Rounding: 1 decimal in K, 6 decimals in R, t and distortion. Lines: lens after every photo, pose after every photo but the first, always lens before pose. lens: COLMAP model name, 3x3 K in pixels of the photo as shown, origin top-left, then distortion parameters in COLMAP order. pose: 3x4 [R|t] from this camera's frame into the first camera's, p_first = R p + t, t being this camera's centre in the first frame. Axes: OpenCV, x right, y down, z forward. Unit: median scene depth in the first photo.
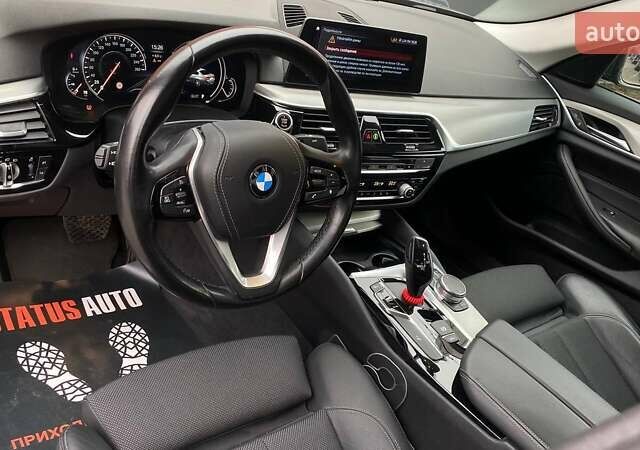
lens RADIAL K [[627.0, 0, 318.5], [0, 627.0, 236.5], [0, 0, 1]] dist [0.015235, -0.019740]
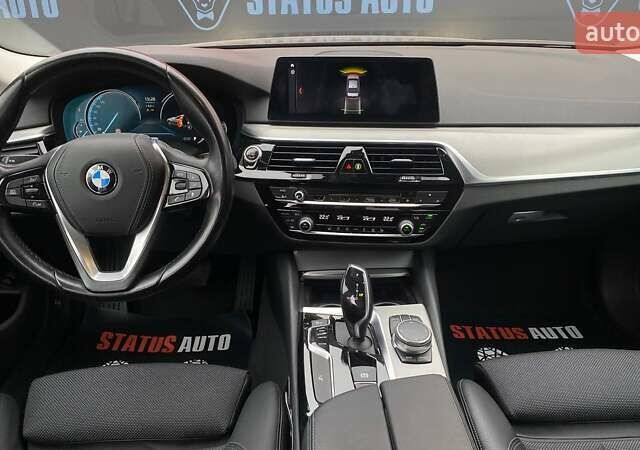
lens RADIAL K [[627.0, 0, 318.5], [0, 627.0, 236.5], [0, 0, 1]] dist [0.015235, -0.019740]
pose [[0.792383, -0.024948, -0.609514, 0.574447], [-0.108665, 0.977411, -0.181272, 0.110307], [0.600268, 0.209870, 0.771773, 0.253440]]
